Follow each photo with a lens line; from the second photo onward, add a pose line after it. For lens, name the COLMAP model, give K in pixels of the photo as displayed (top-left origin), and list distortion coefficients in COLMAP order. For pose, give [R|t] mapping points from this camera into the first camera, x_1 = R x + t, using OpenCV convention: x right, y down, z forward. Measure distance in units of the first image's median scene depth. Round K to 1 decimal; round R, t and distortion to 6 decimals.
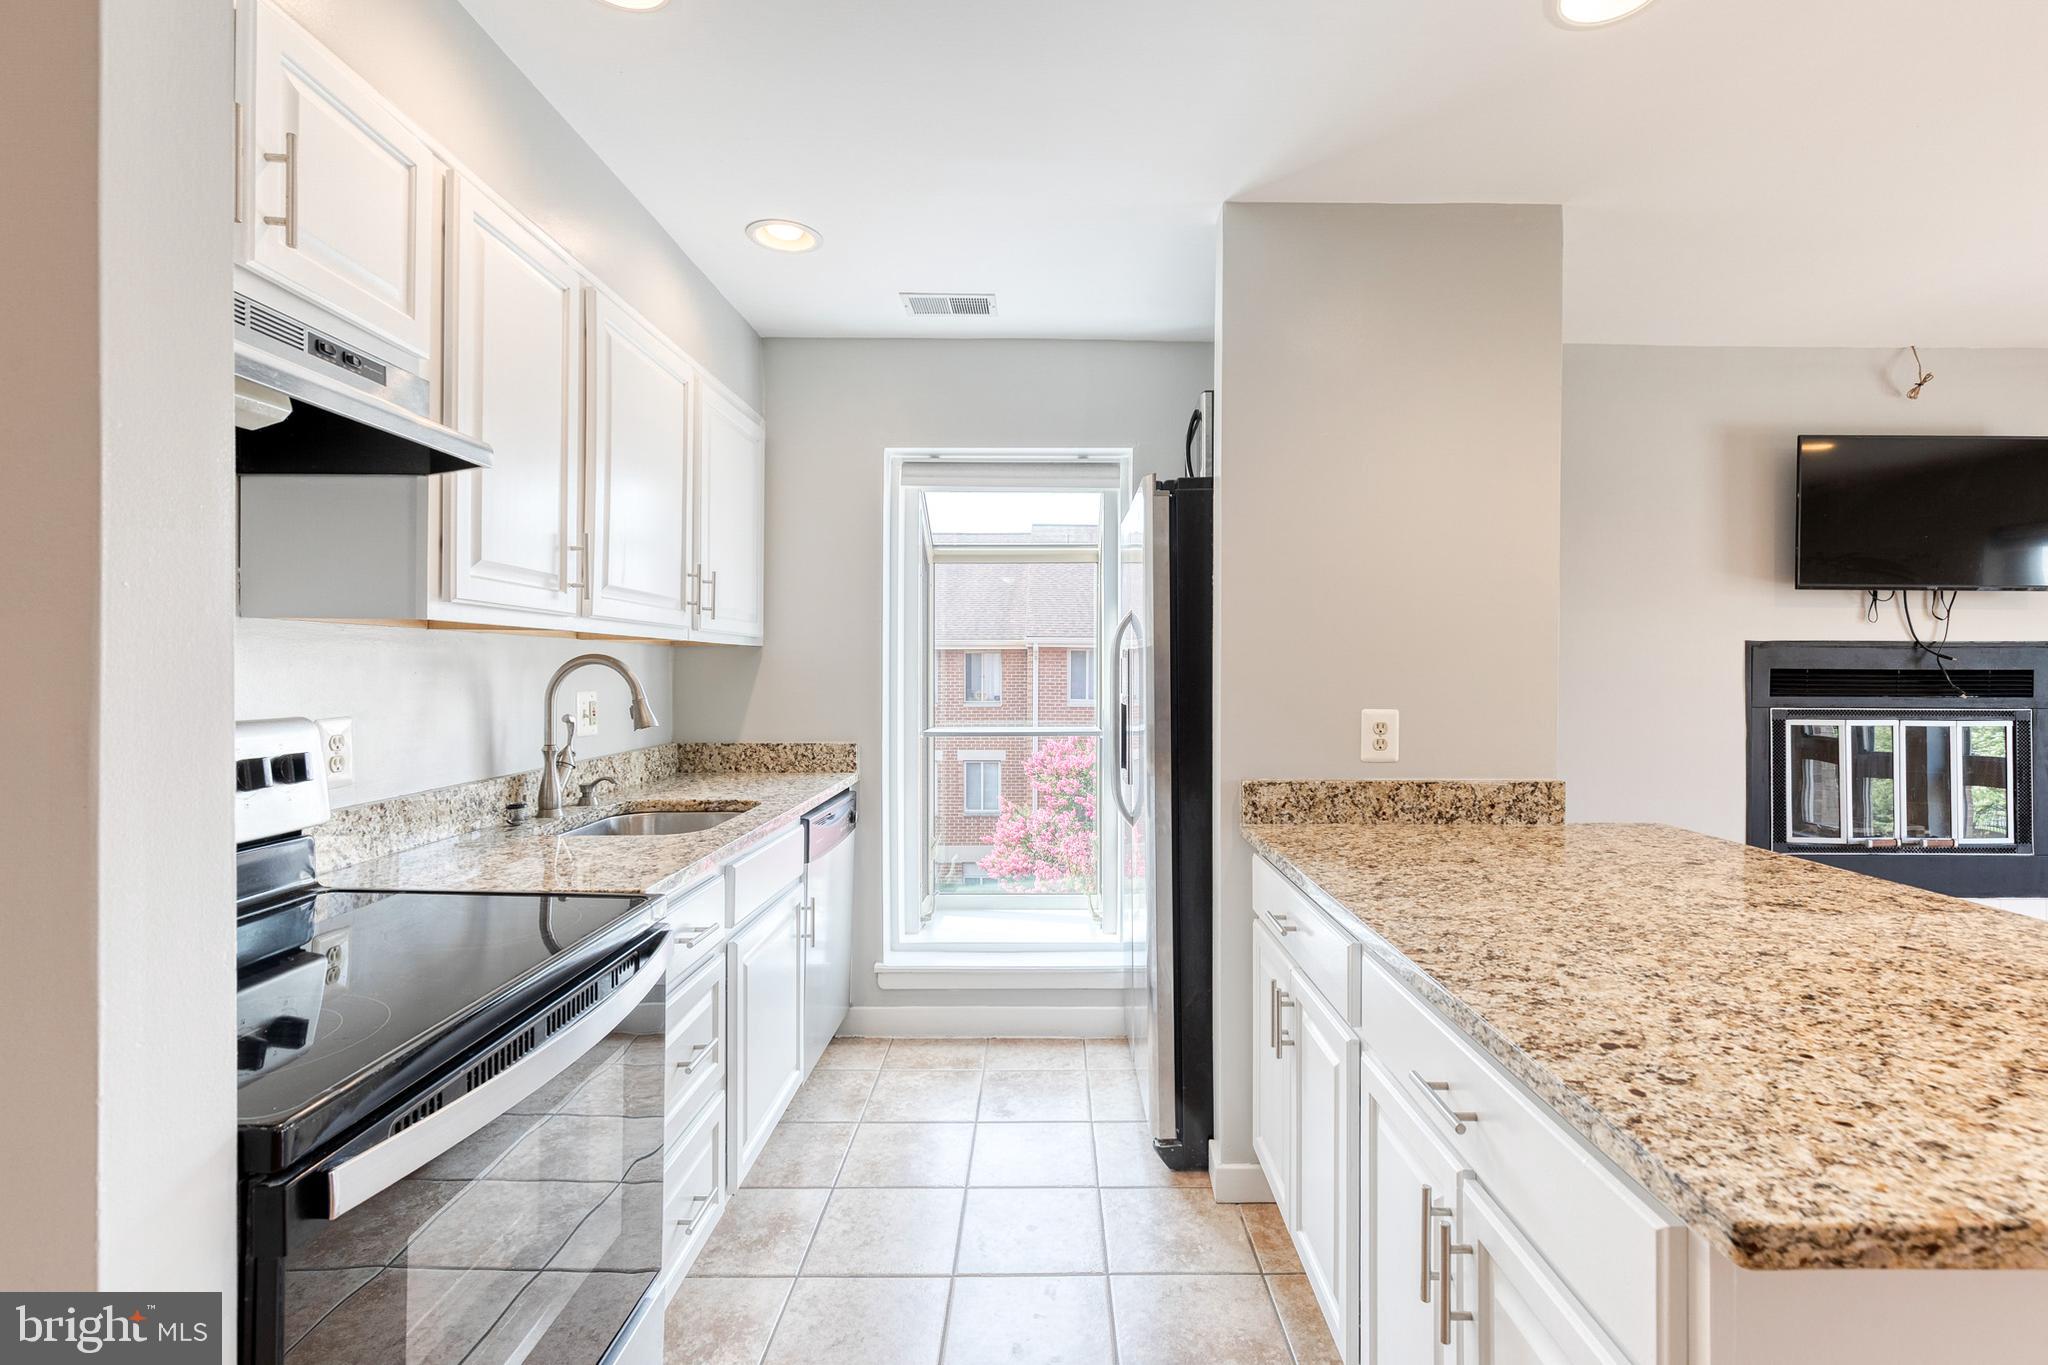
lens RADIAL K [[926.7, 0, 1054.8], [0, 926.7, 674.2], [0, 0, 1]] dist [0.006608, -0.001169]
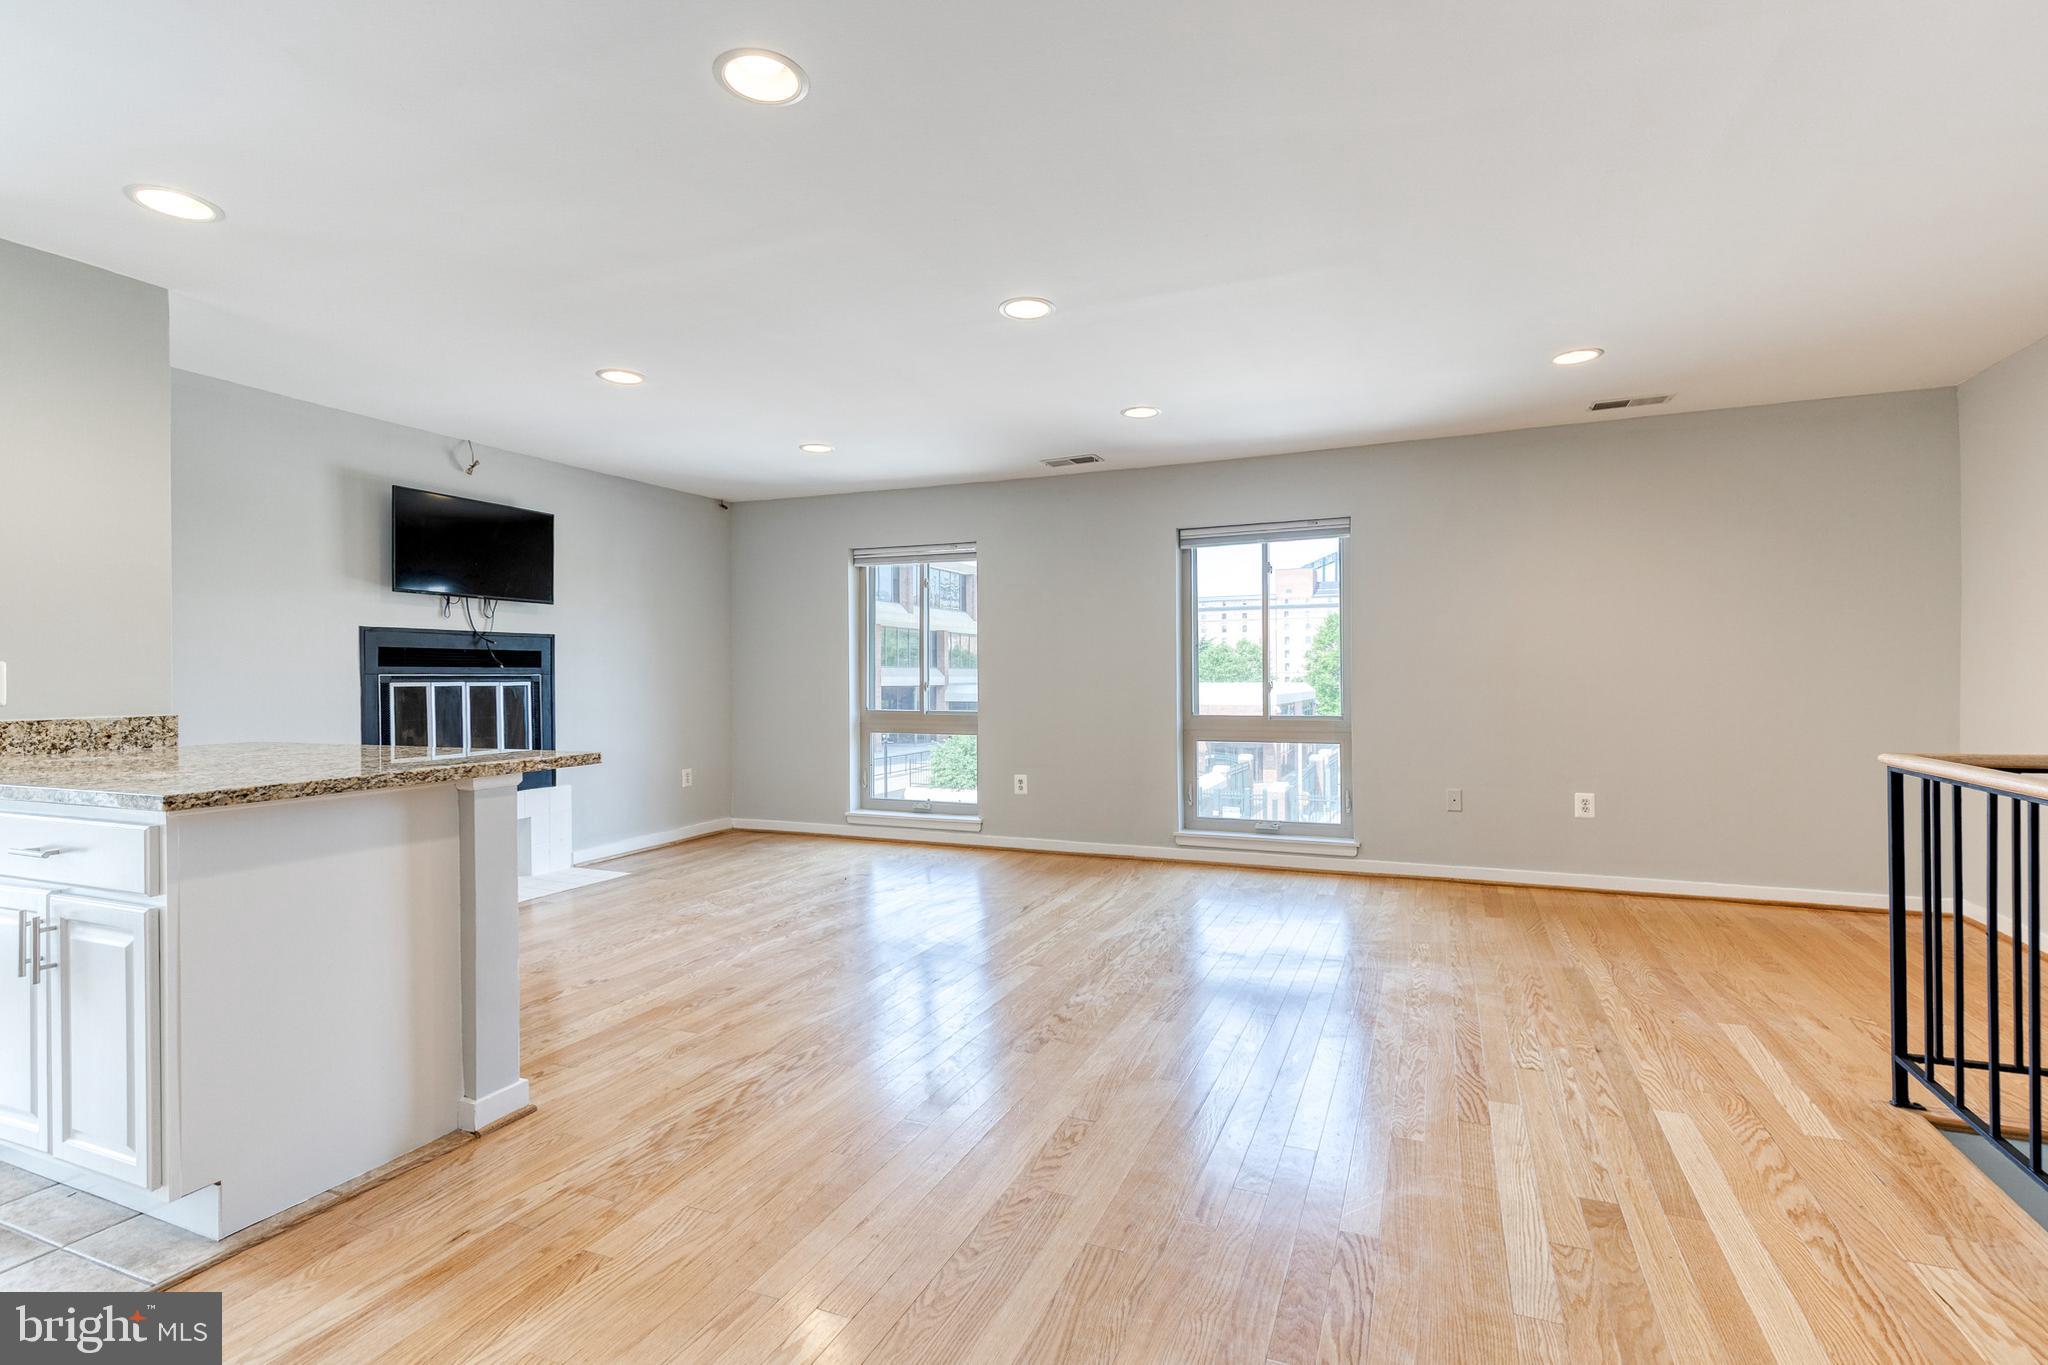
lens RADIAL K [[952.0, 0, 1041.3], [0, 952.0, 676.3], [0, 0, 1]] dist [0.008330, -0.000012]
pose [[0.392236, -0.005885, 0.919846, -0.232541], [0.013429, 0.999910, 0.000671, 0.070379], [-0.919767, 0.012090, 0.392279, -0.676267]]
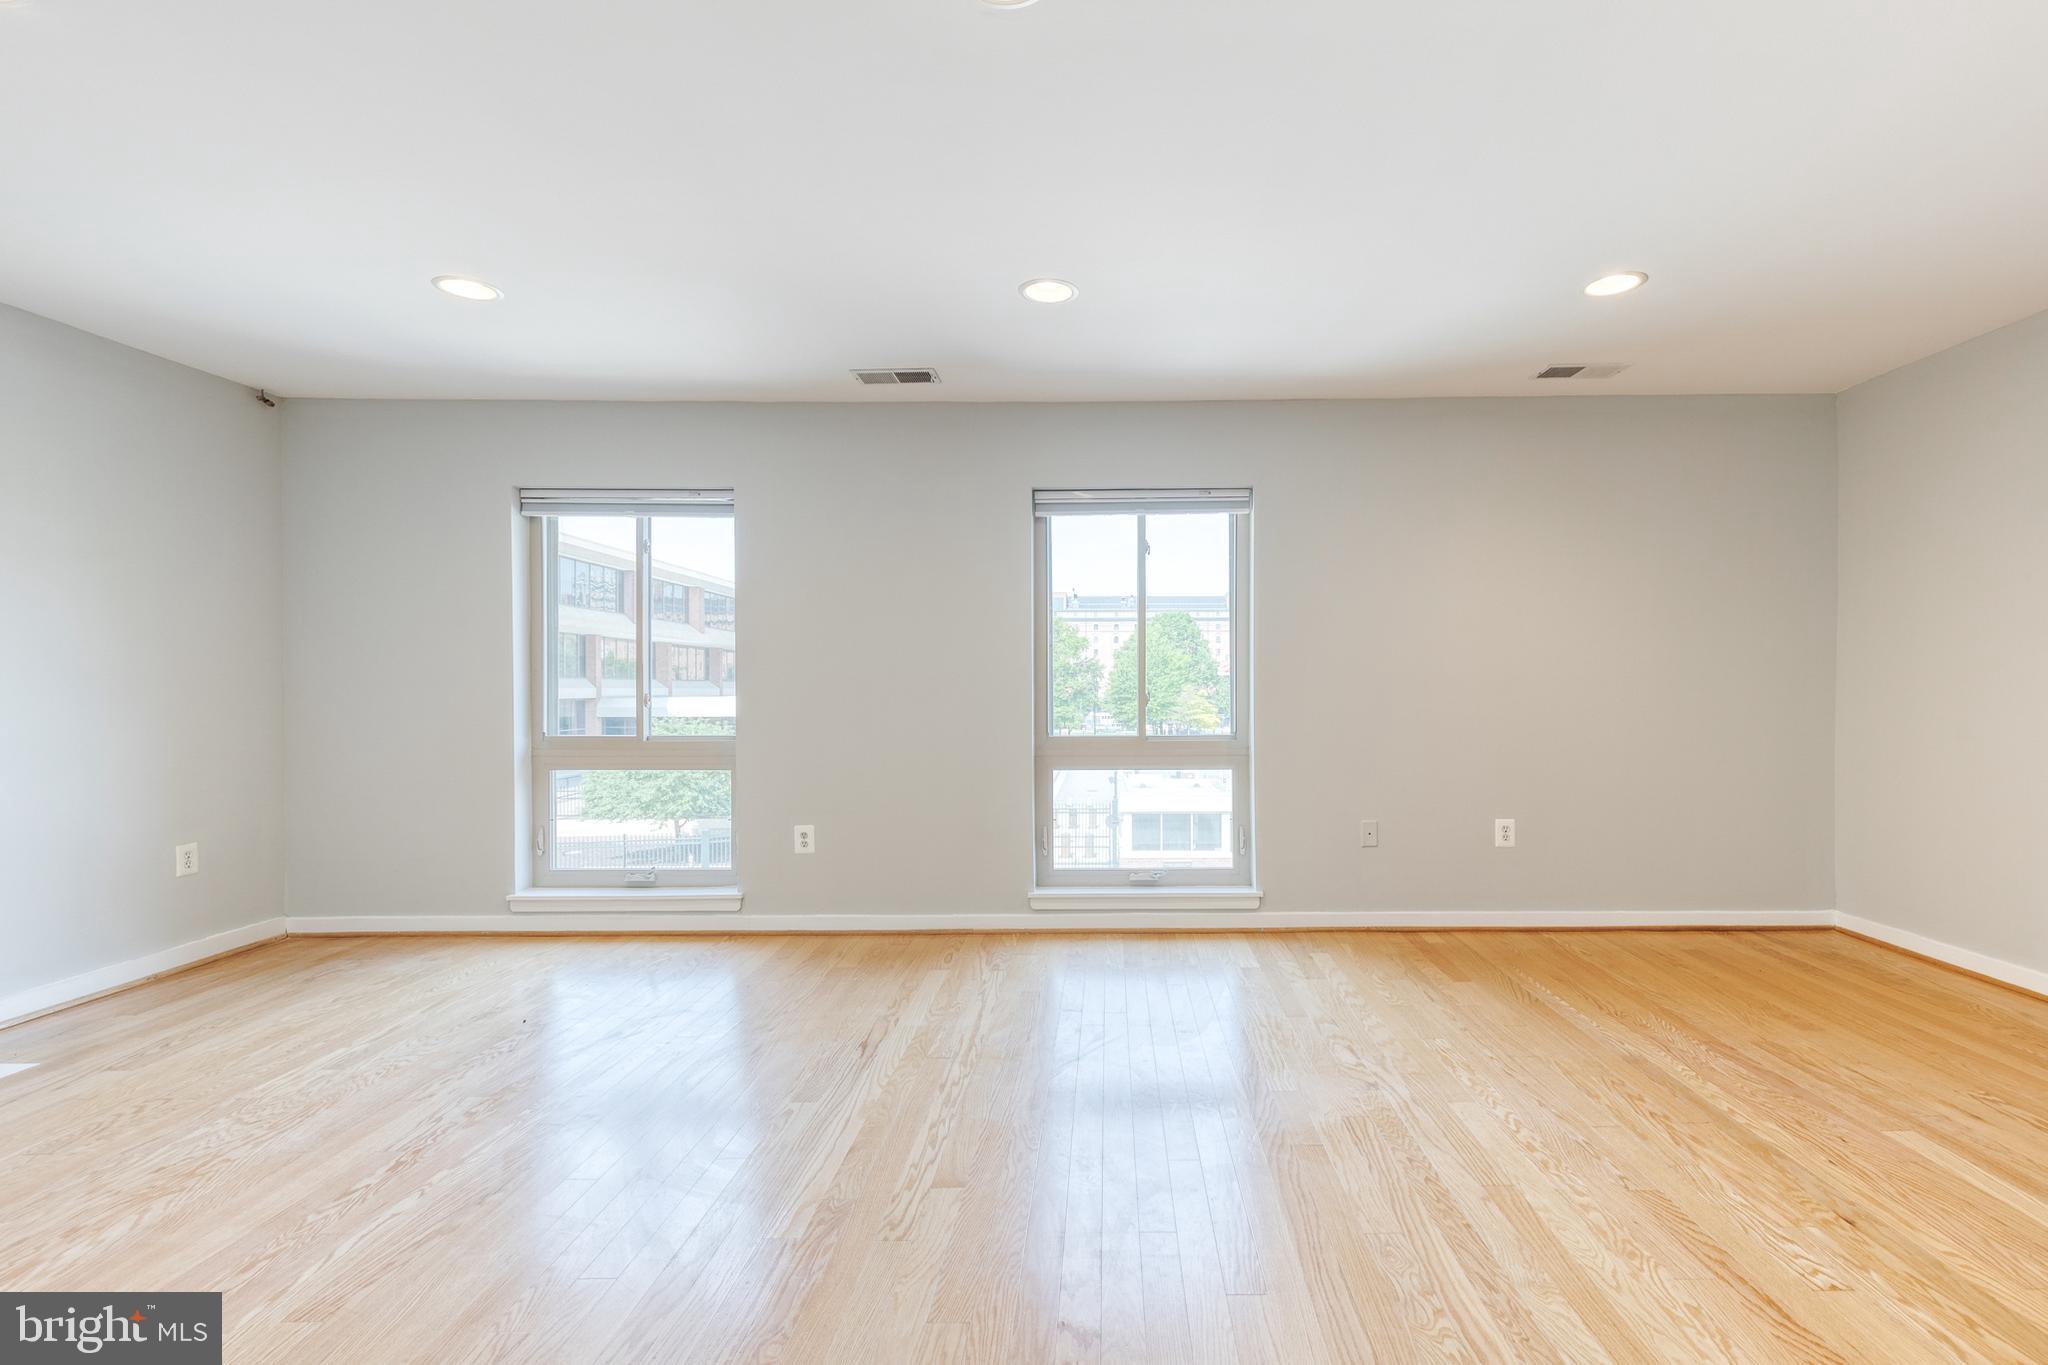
lens RADIAL K [[955.8, 0, 1109.0], [0, 955.8, 690.2], [0, 0, 1]] dist [0.005548, 0.000594]
pose [[0.006074, -0.008774, 0.999943, 0.309314], [0.010392, 0.999908, 0.008711, 0.071722], [-0.999928, 0.010339, 0.006165, -0.199869]]
